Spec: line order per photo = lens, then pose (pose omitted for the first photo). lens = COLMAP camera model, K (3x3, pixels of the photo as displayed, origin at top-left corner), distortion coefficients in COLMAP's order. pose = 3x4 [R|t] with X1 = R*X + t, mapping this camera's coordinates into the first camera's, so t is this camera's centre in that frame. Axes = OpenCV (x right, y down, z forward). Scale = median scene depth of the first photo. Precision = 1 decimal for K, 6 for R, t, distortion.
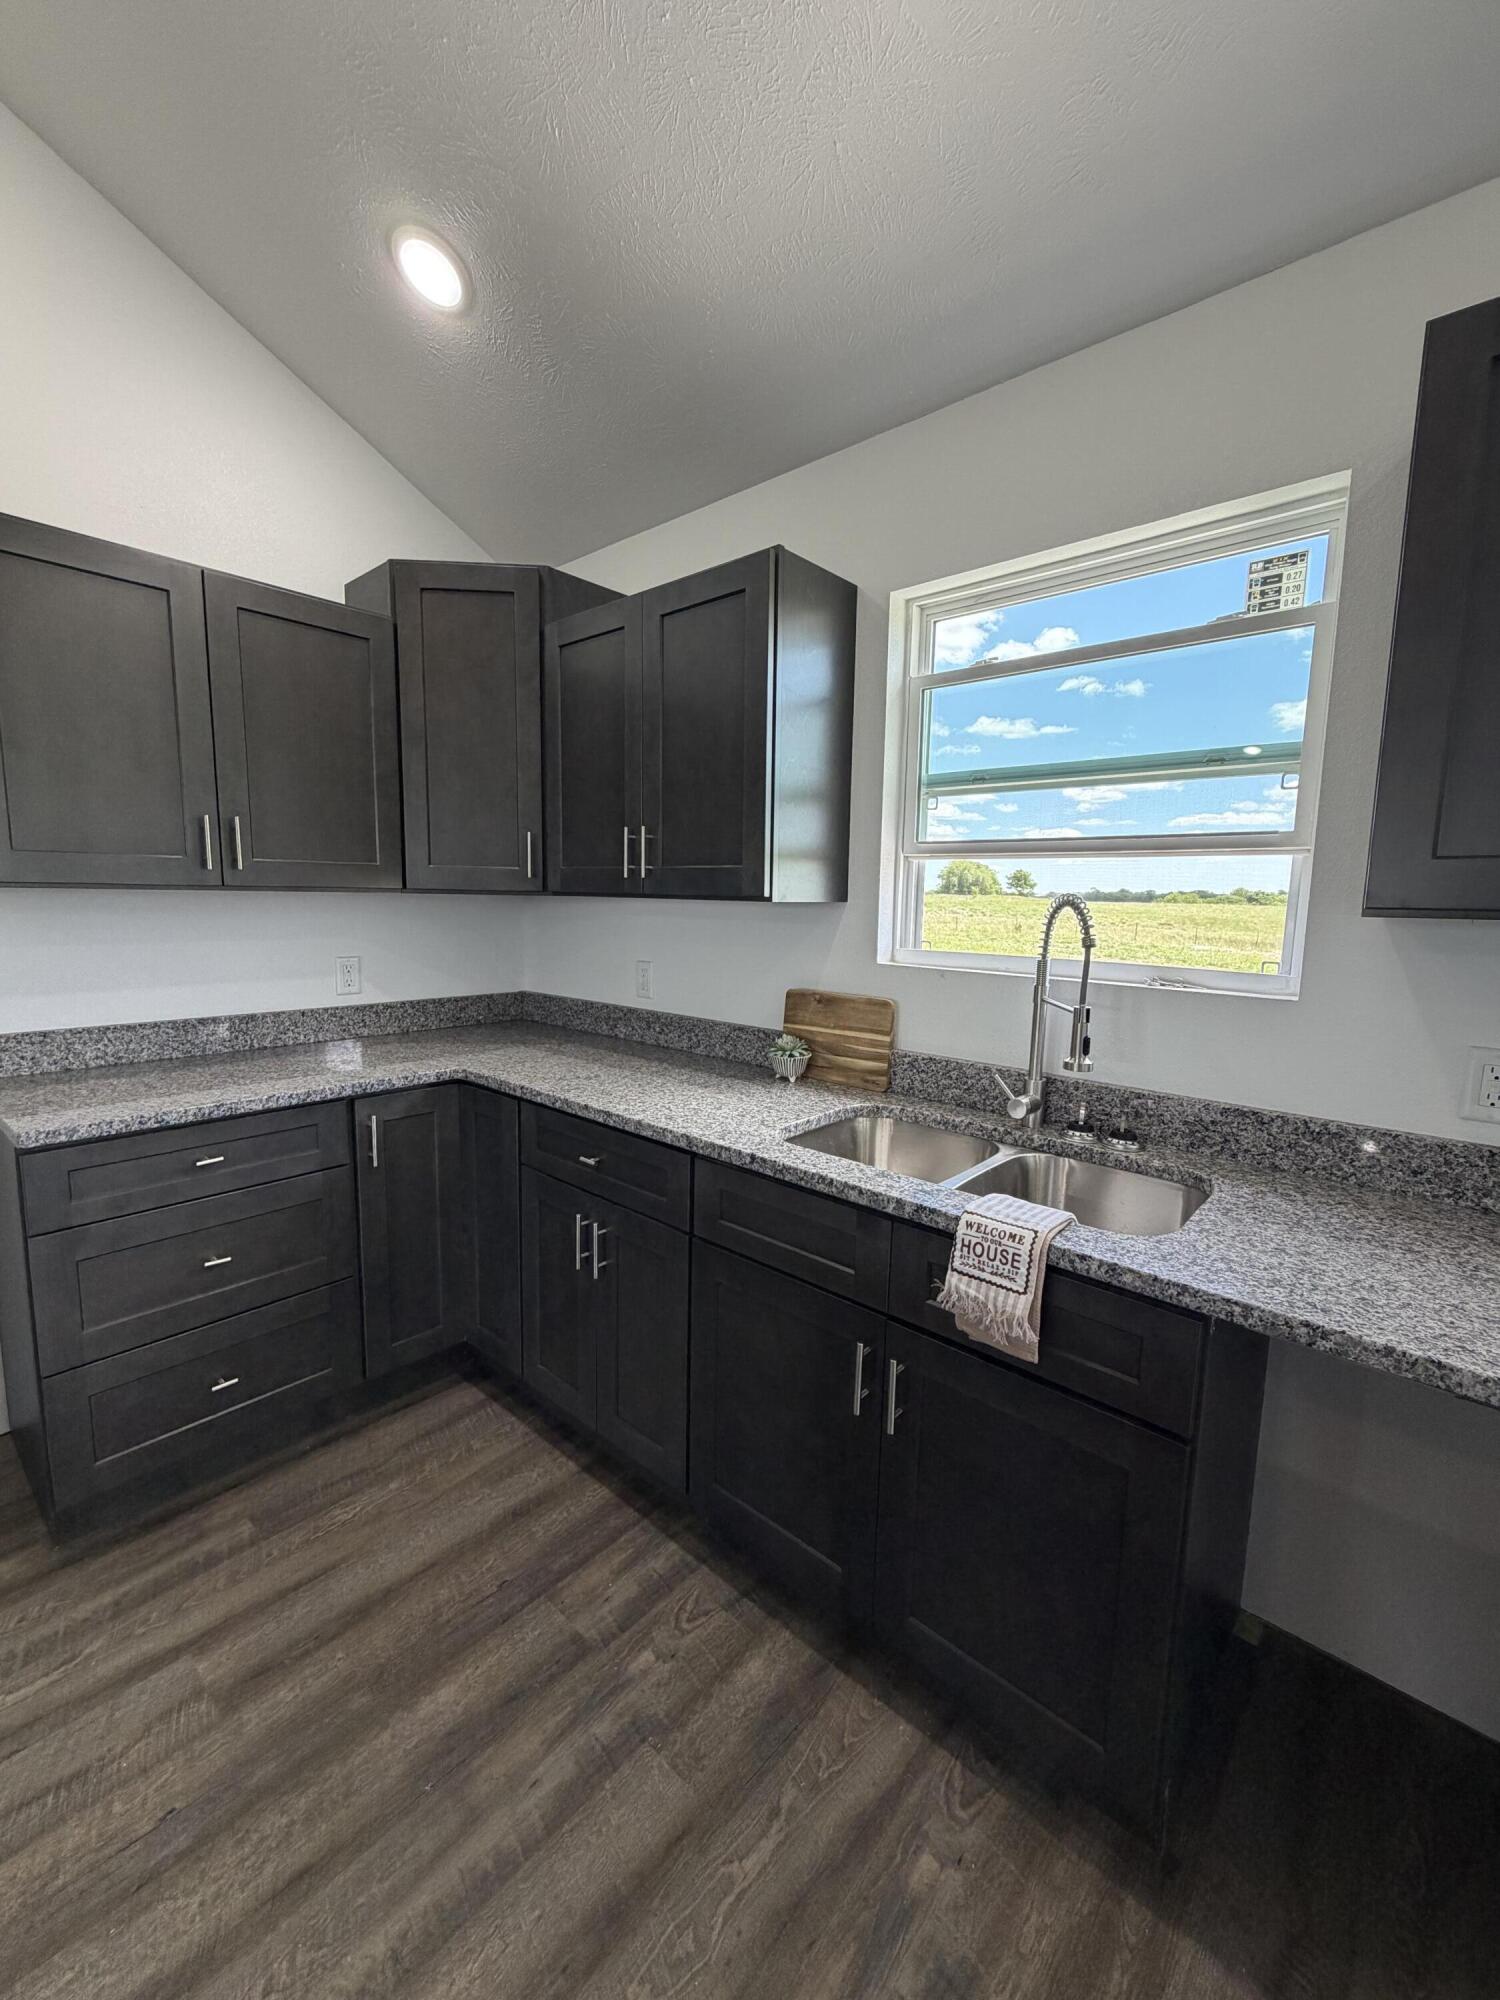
lens RADIAL K [[808.0, 0, 740.4], [0, 808.0, 1001.8], [0, 0, 1]] dist [-0.002492, 0.000296]
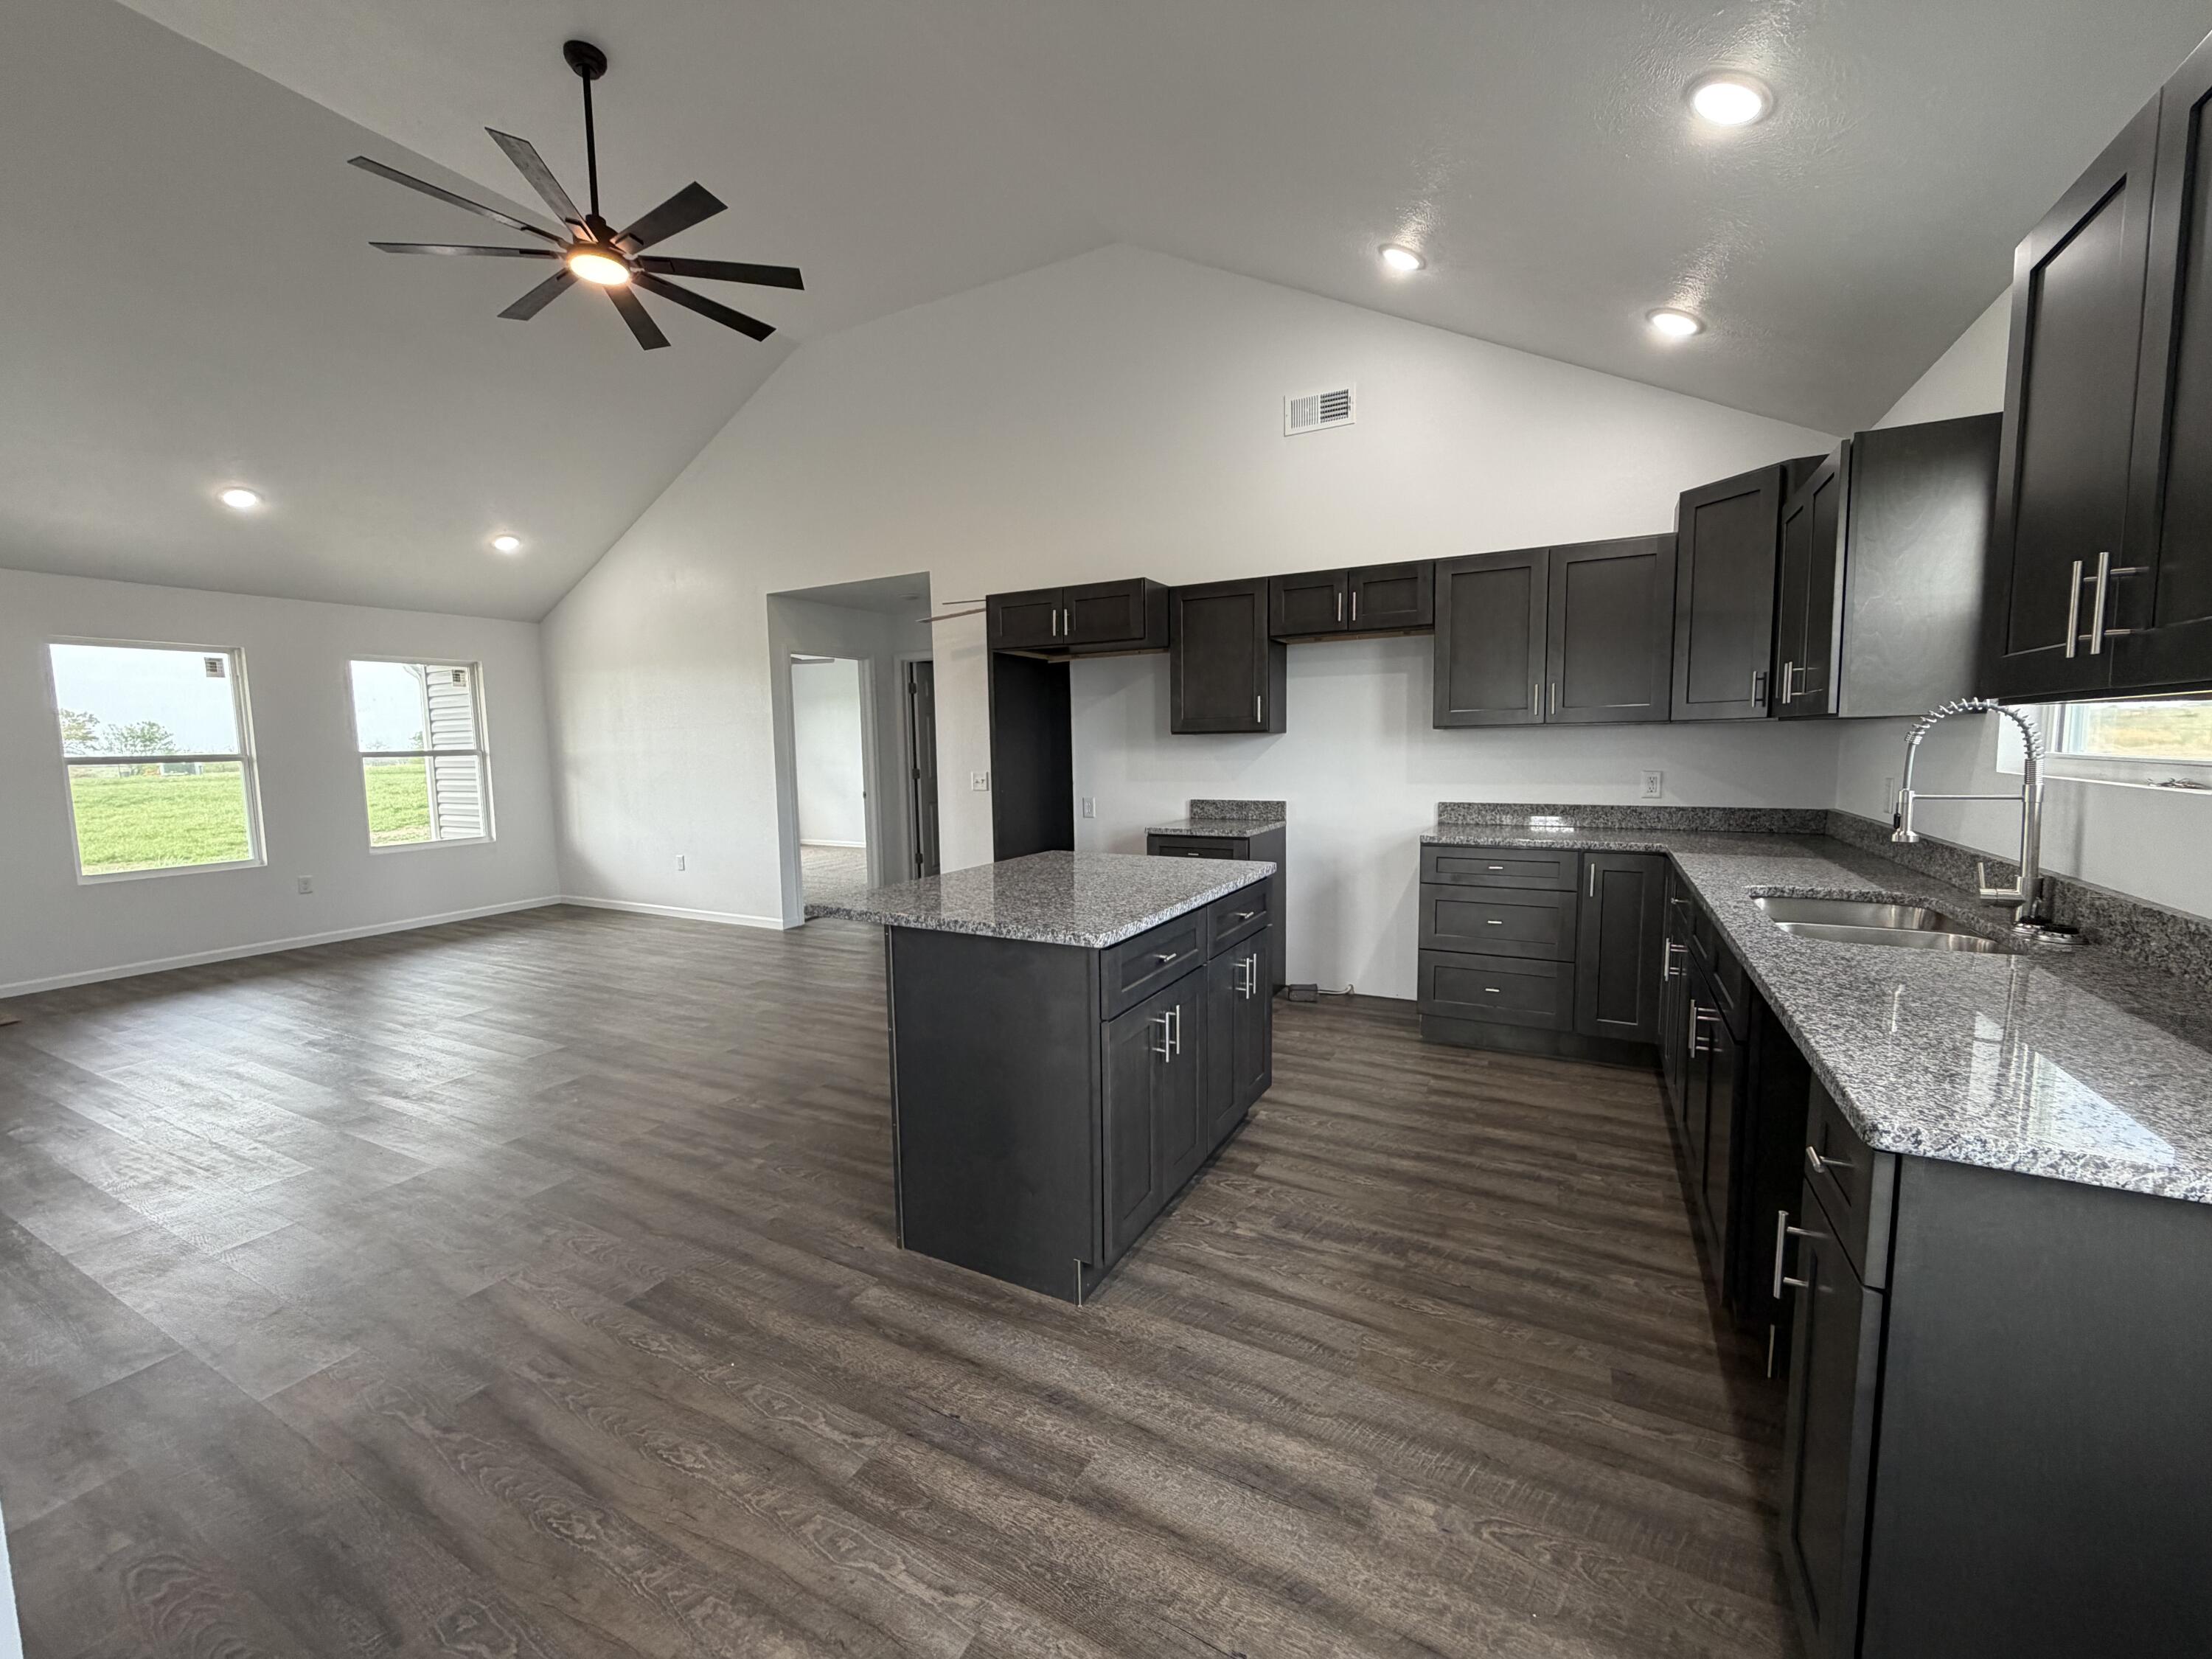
lens RADIAL K [[893.7, 0, 1115.0], [0, 893.7, 830.0], [0, 0, 1]] dist [-0.002492, 0.000296]
pose [[0.238227, 0.068217, -0.968811, 1.026587], [-0.107410, 0.993262, 0.043527, 0.100459], [0.965252, 0.093690, 0.243949, -0.346778]]
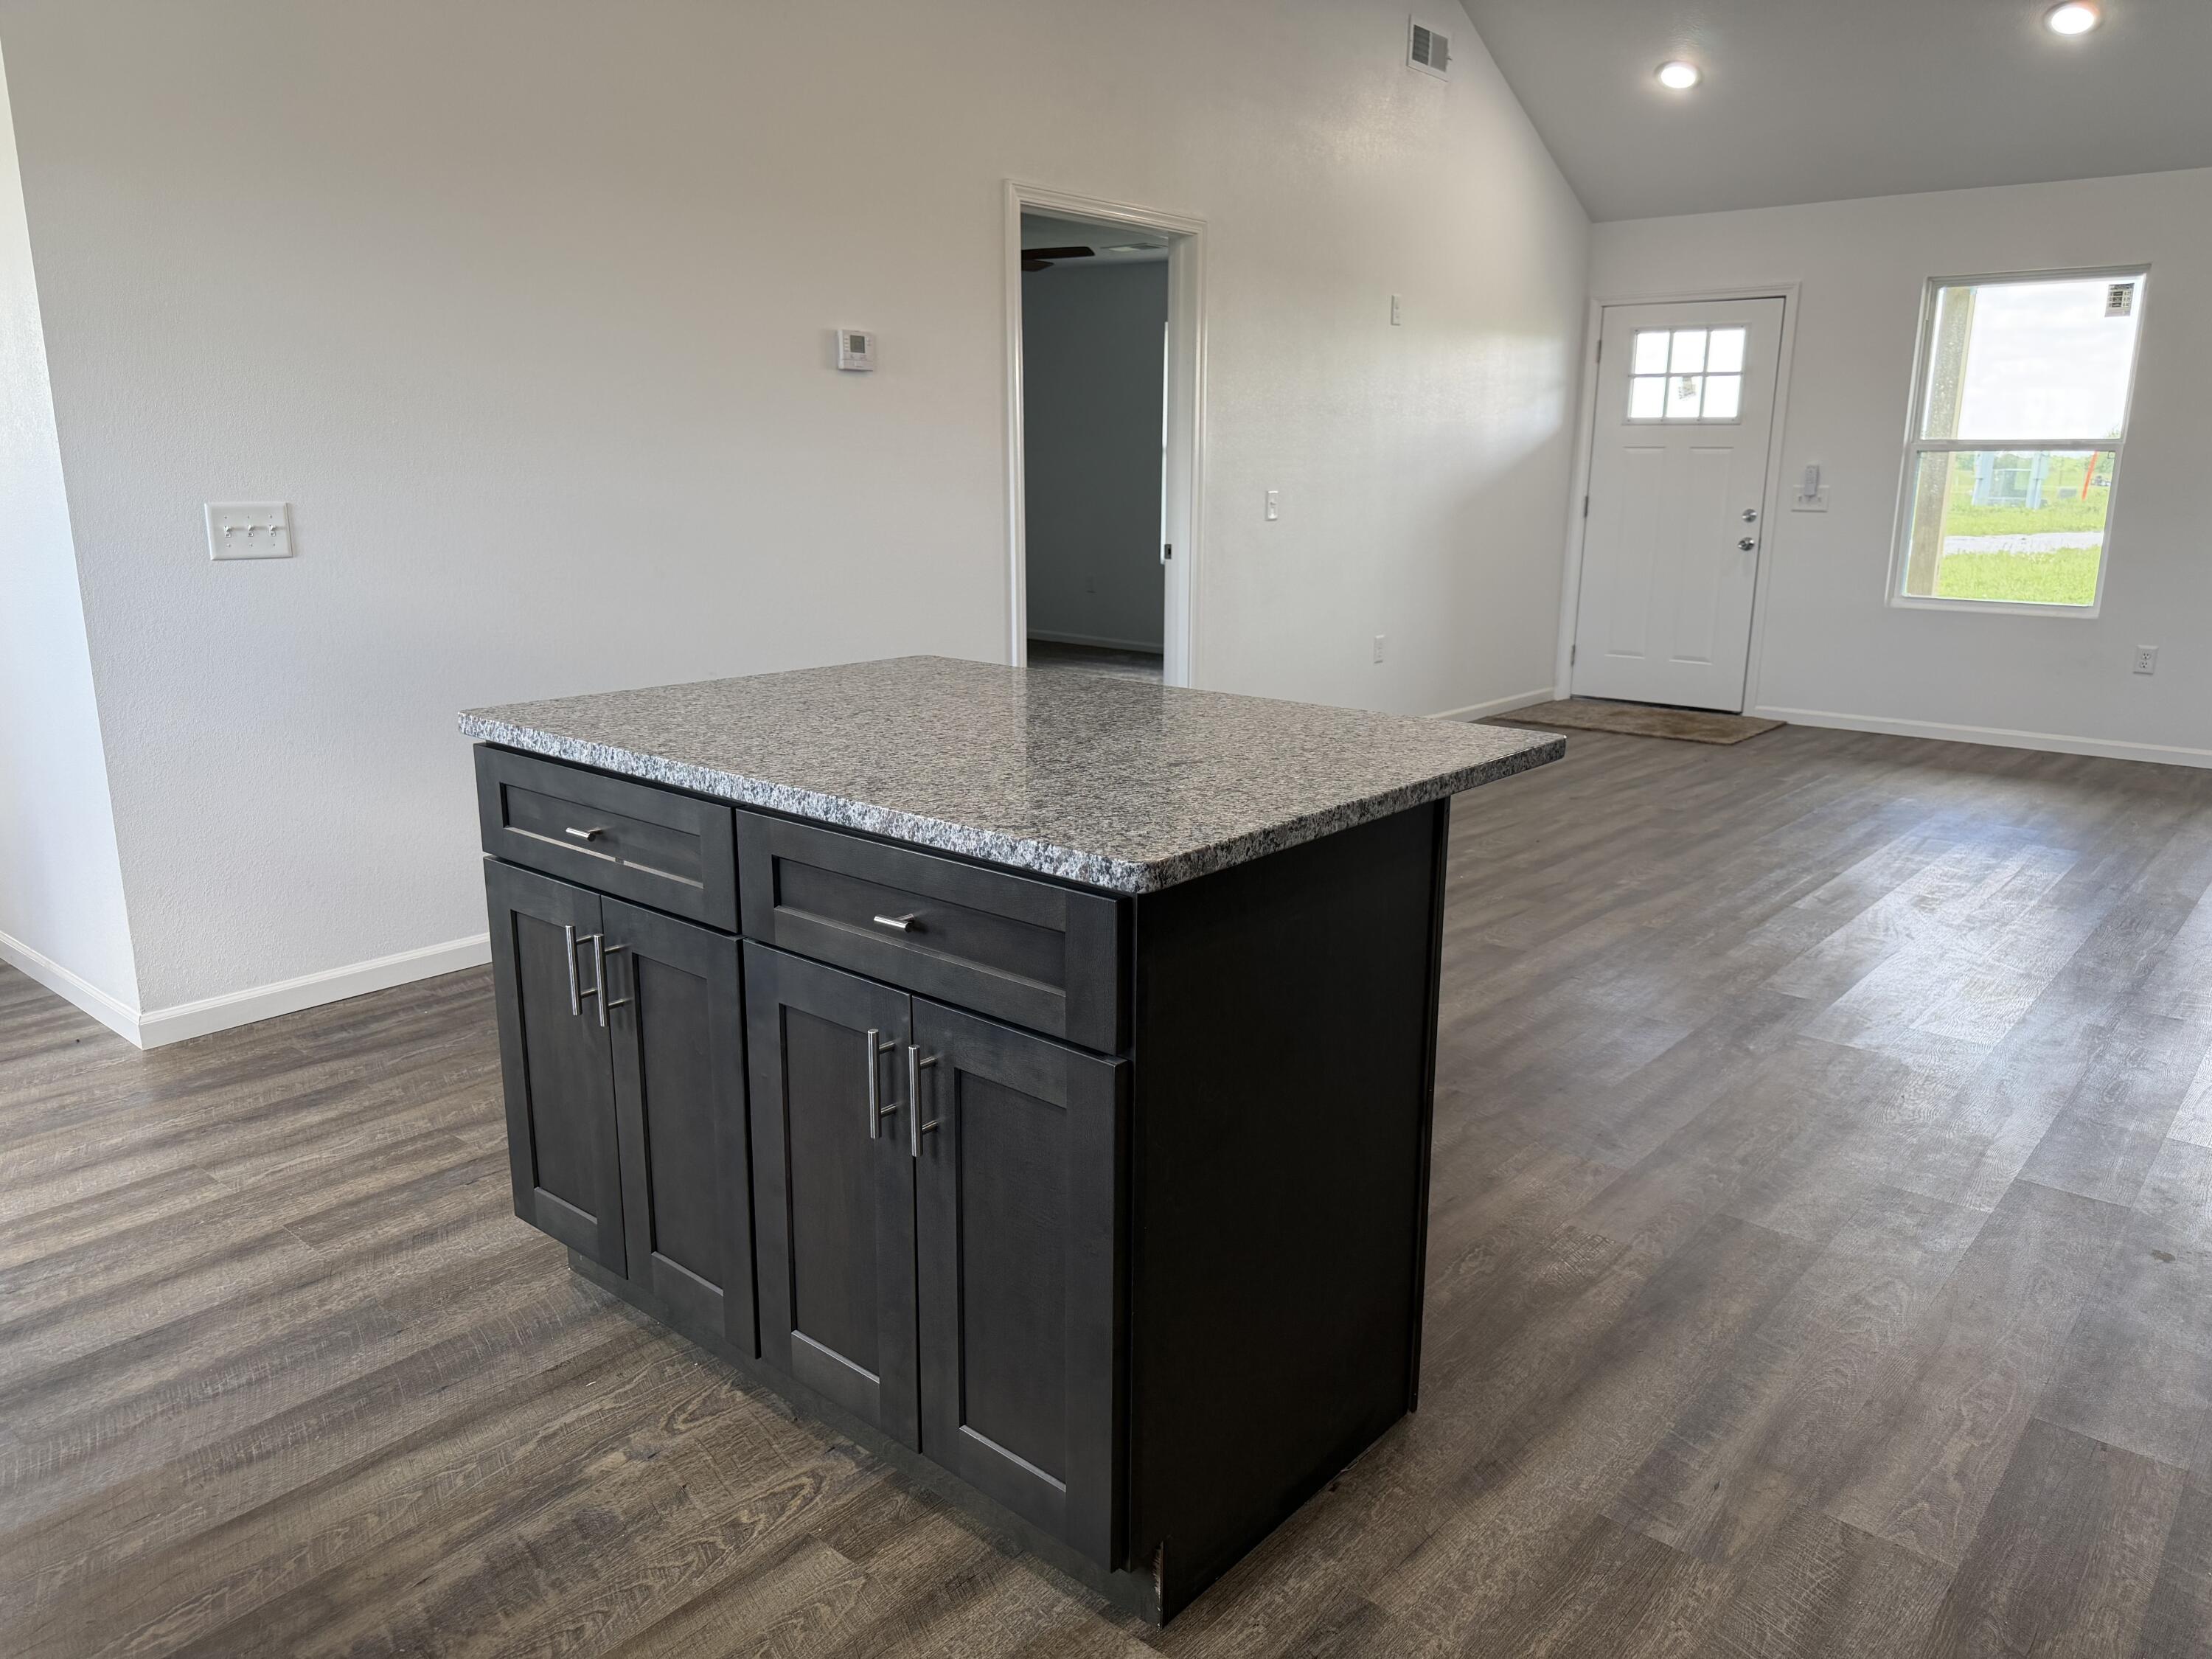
lens RADIAL K [[1598.8, 0, 1101.3], [0, 1598.8, 830.3], [0, 0, 1]] dist [0.008525, -0.009861]
pose [[-0.999685, -0.023790, -0.007966, -0.392758], [-0.025065, 0.933435, 0.357871, -0.091876], [-0.001078, 0.357958, -0.933737, 1.015543]]
